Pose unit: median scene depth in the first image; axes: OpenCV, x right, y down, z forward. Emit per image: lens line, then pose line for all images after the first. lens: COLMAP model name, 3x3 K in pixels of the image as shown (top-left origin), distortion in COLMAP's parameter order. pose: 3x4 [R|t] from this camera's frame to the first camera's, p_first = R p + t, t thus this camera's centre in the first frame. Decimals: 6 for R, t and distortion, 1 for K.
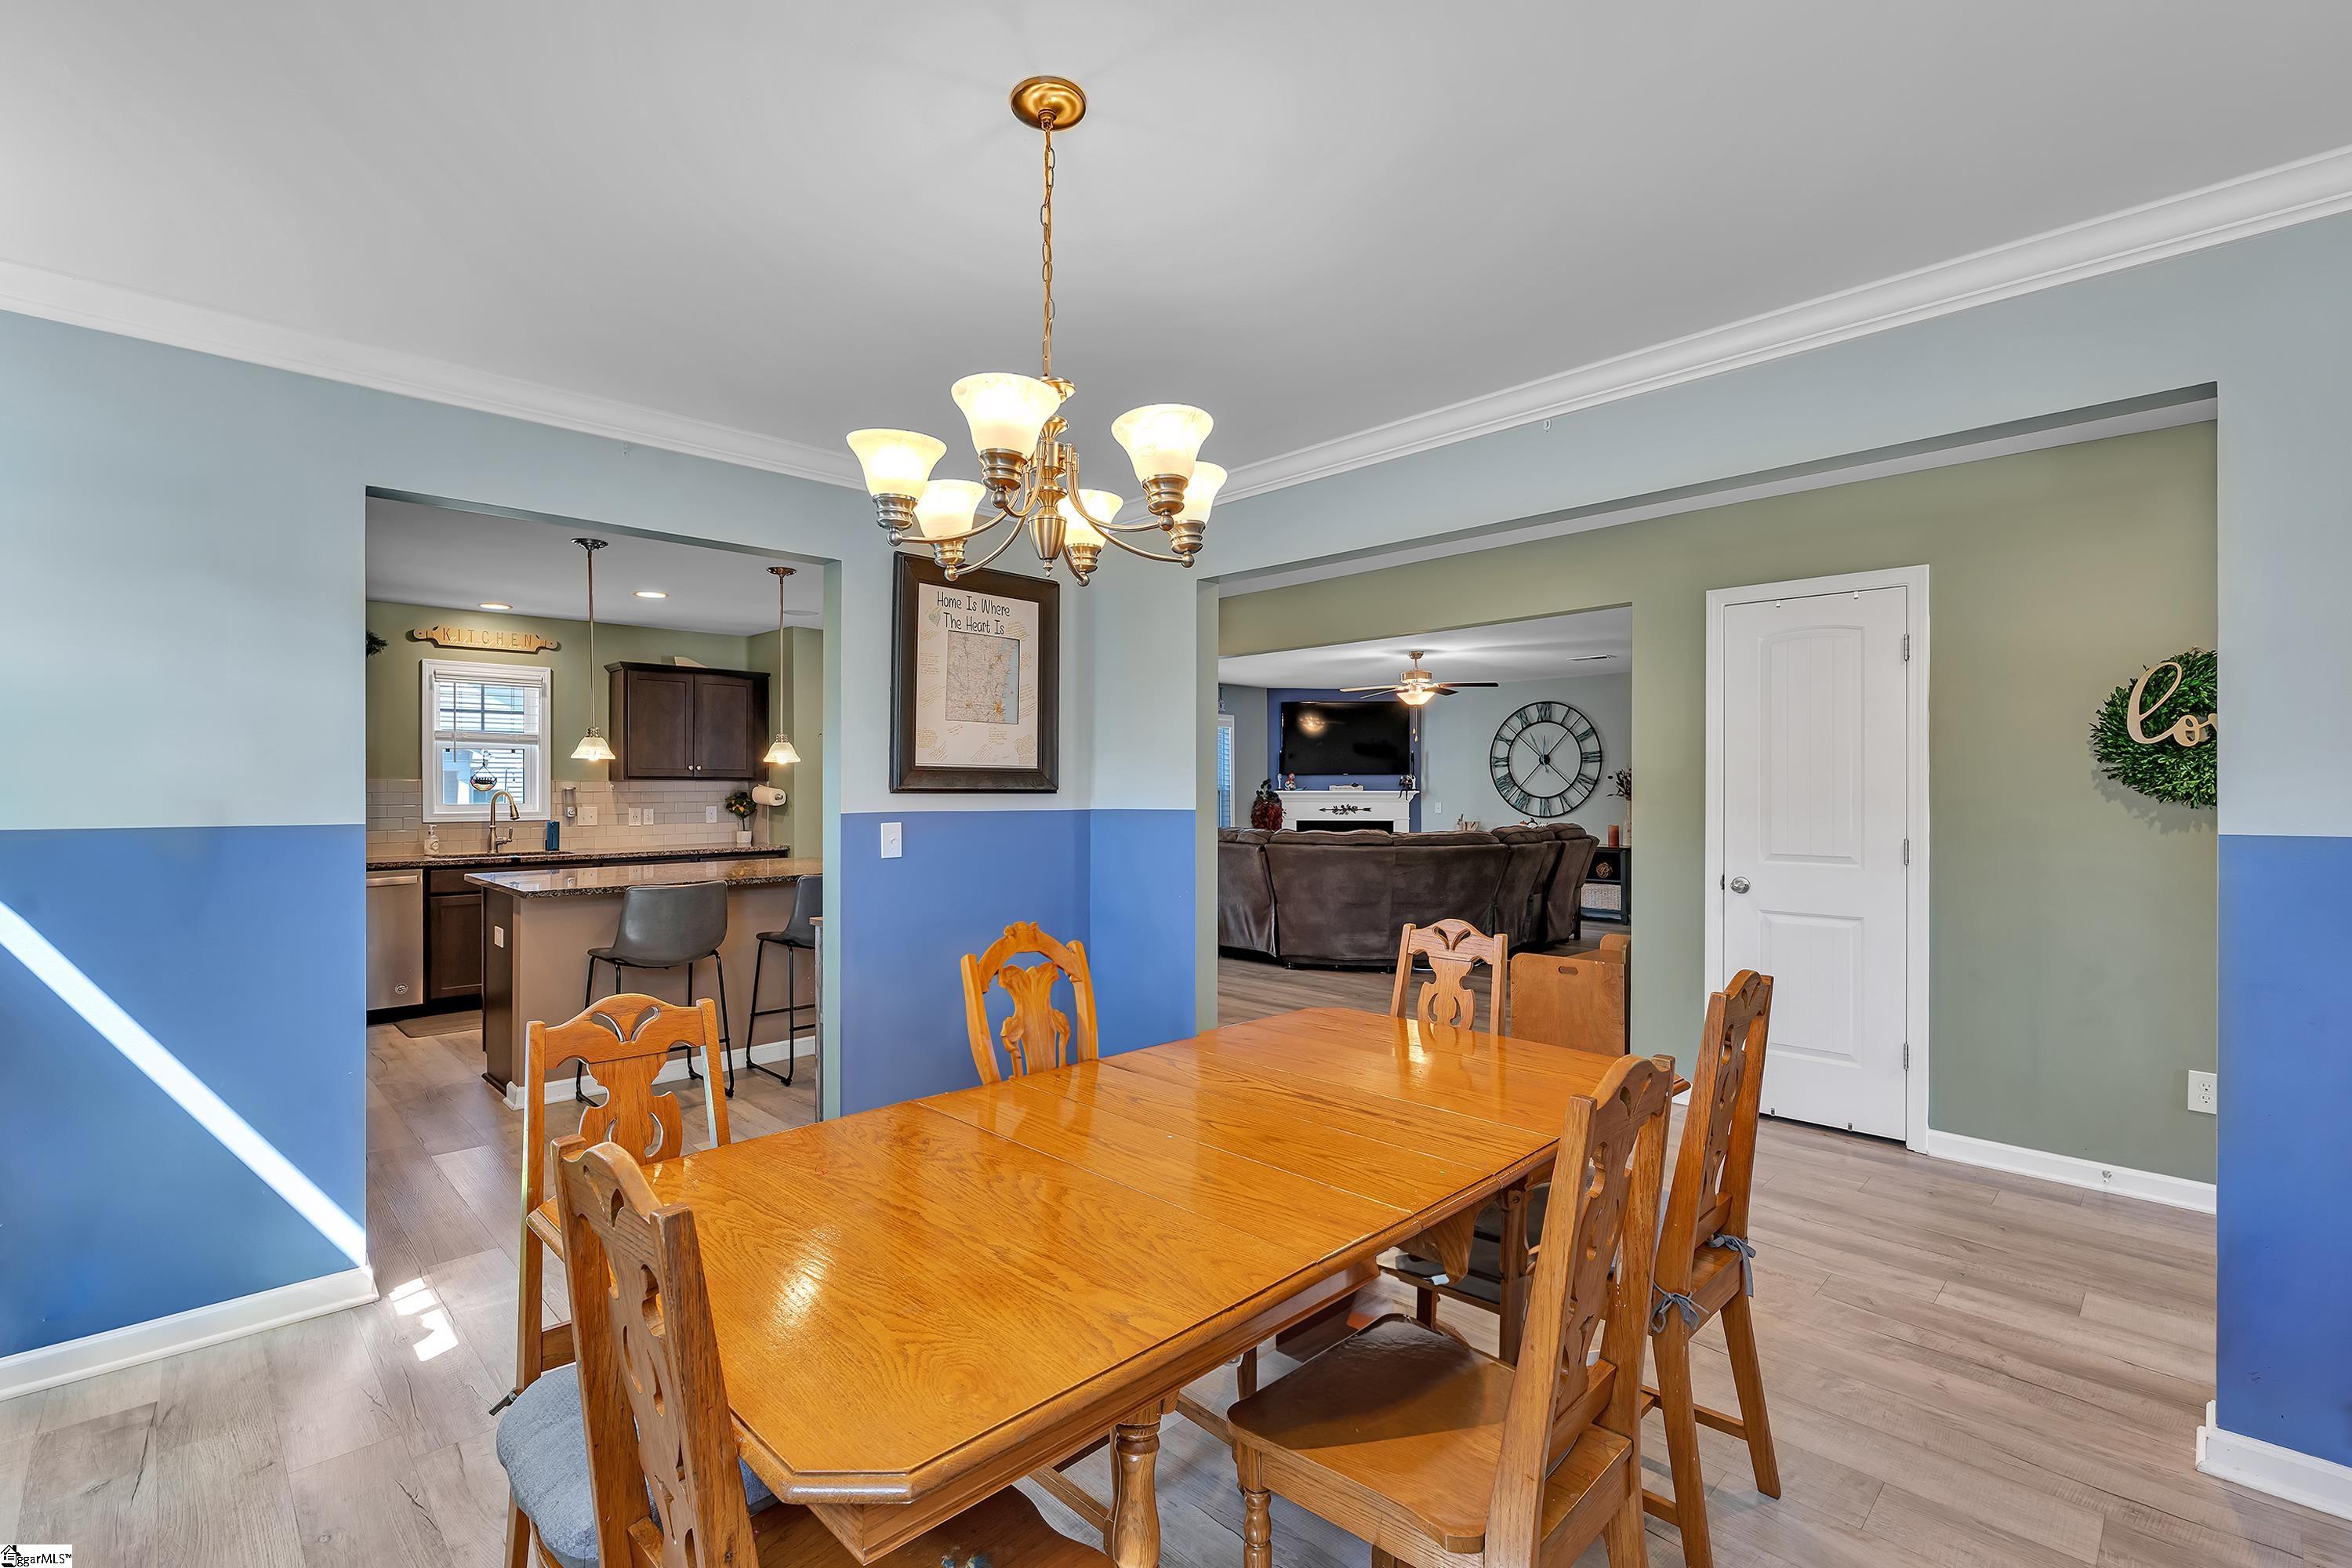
lens RADIAL K [[1041.7, 0, 1158.6], [0, 1041.7, 786.4], [0, 0, 1]] dist [-0.001305, -0.000381]
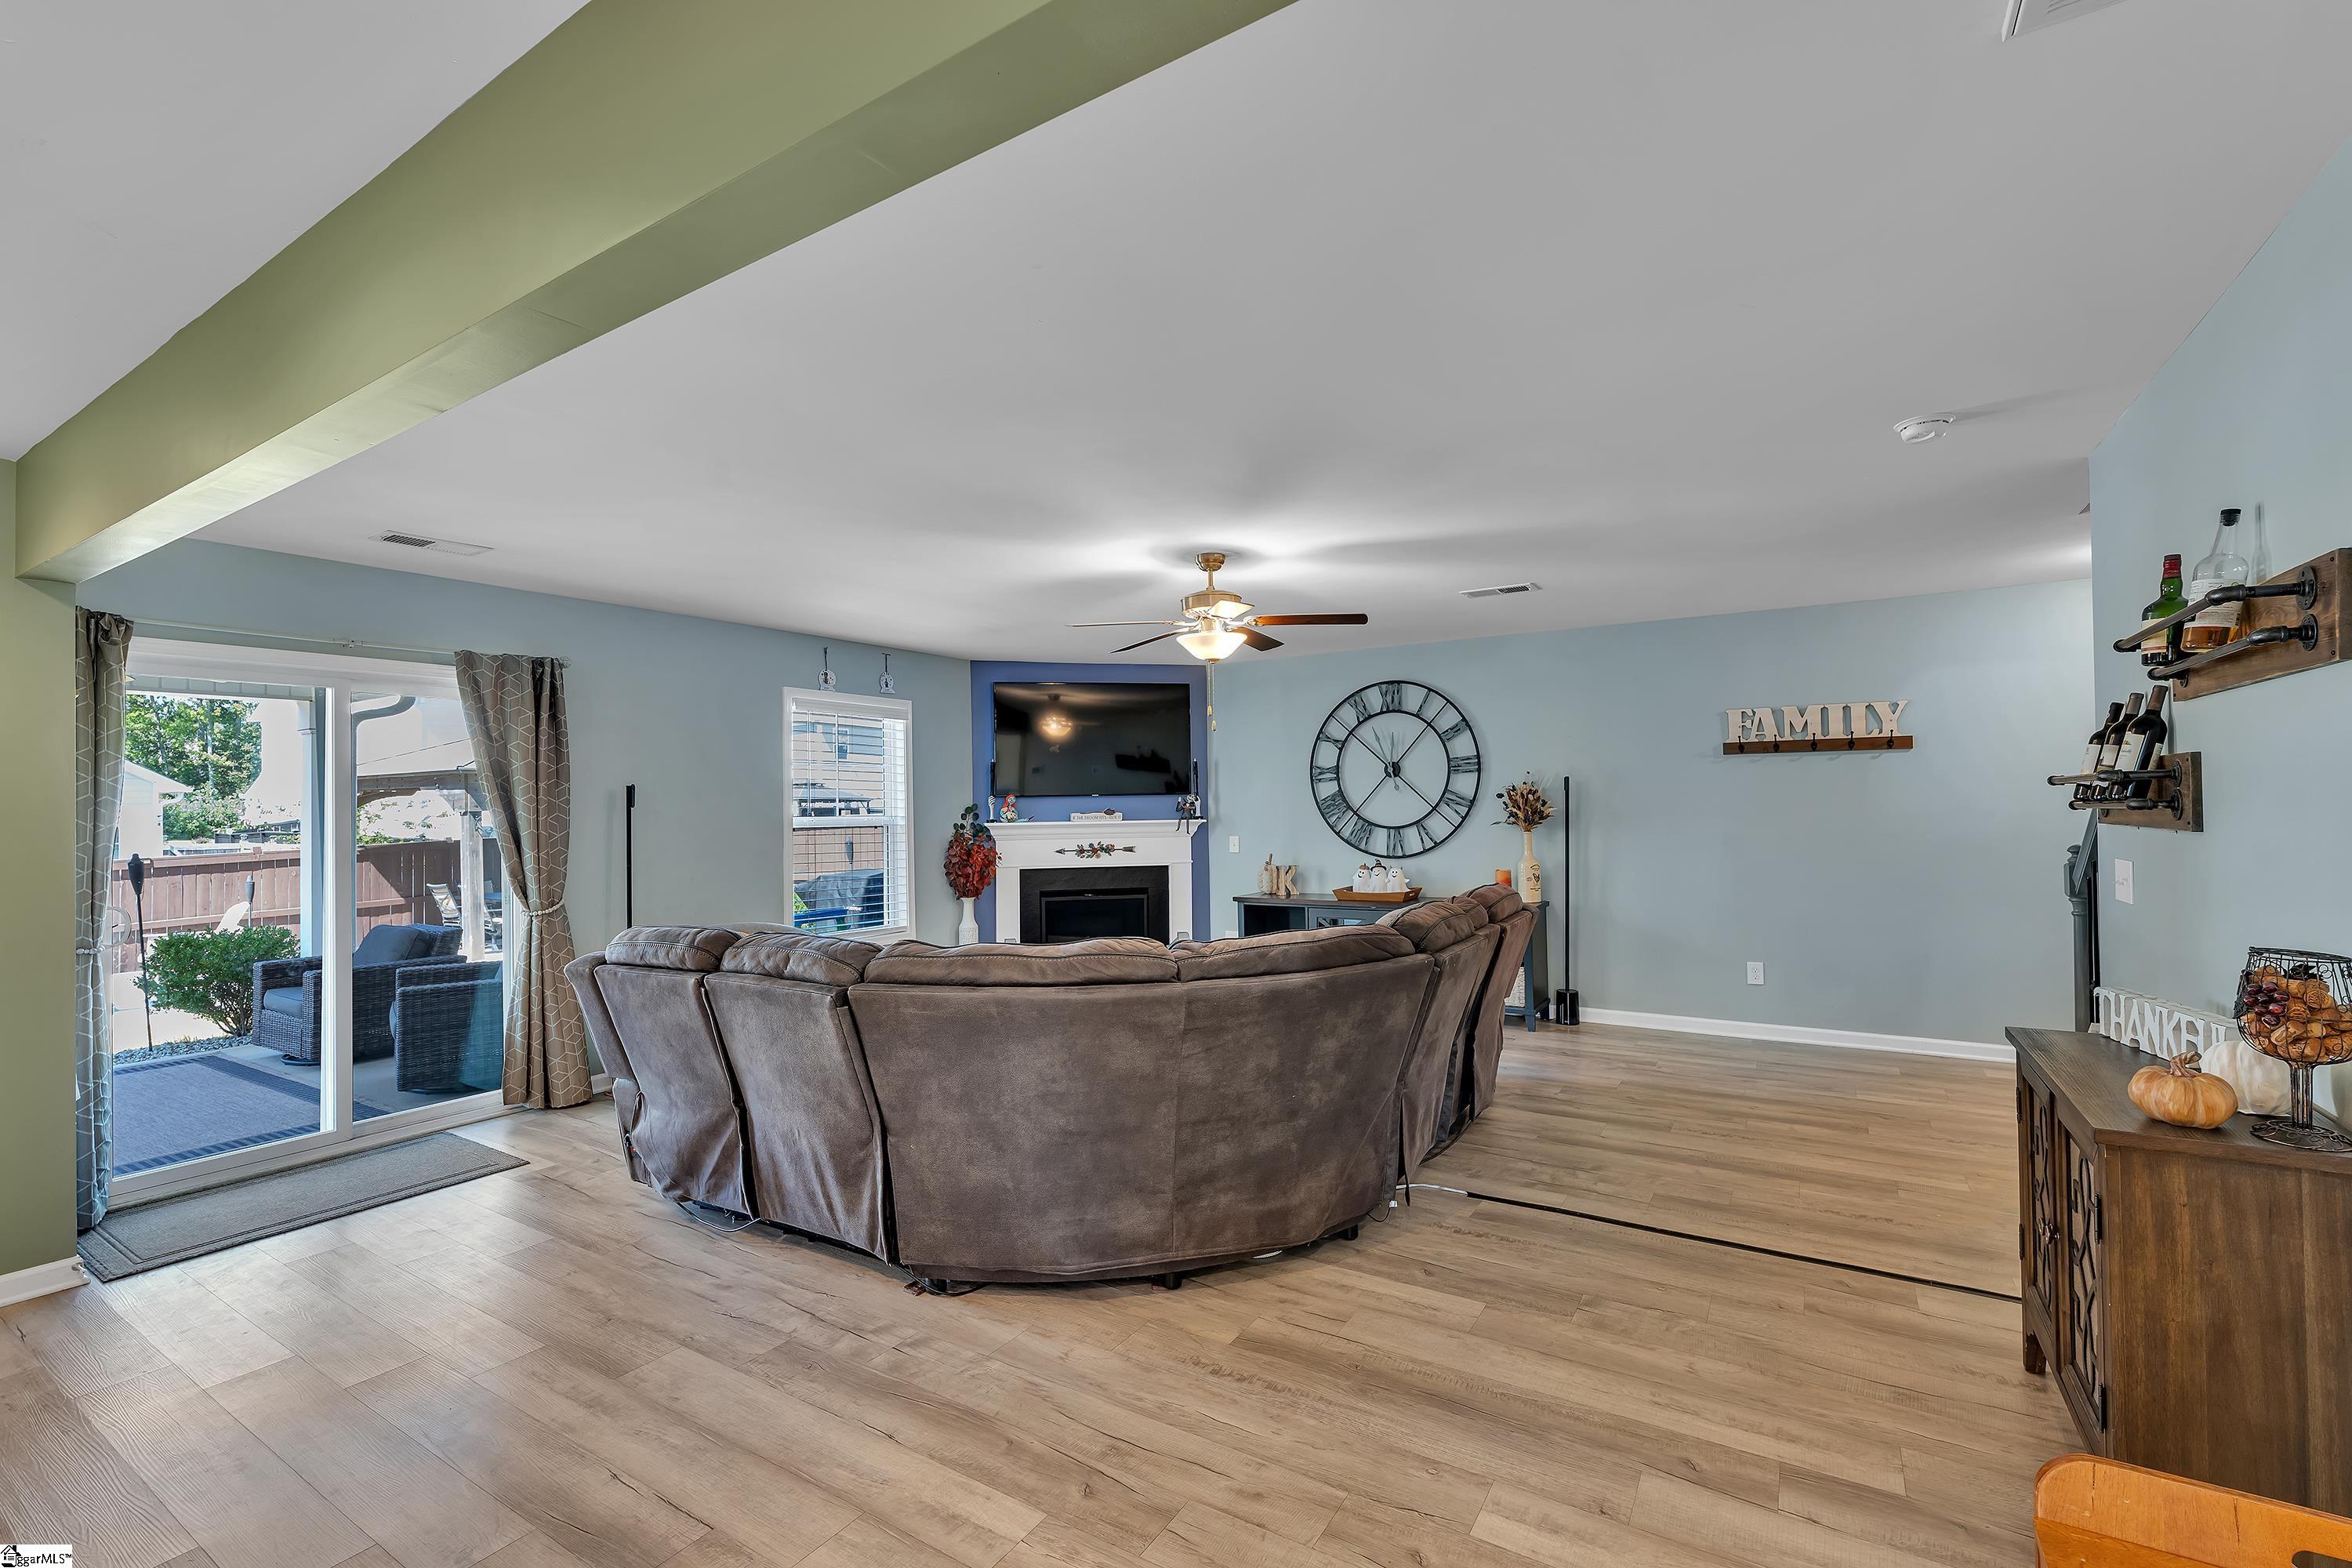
lens RADIAL K [[1041.7, 0, 1158.6], [0, 1041.7, 786.4], [0, 0, 1]] dist [-0.001305, -0.000381]
pose [[0.976226, -0.010867, 0.216480, 0.083859], [0.014982, 0.999737, -0.017379, -0.005811], [-0.216235, 0.020210, 0.976132, 0.387295]]
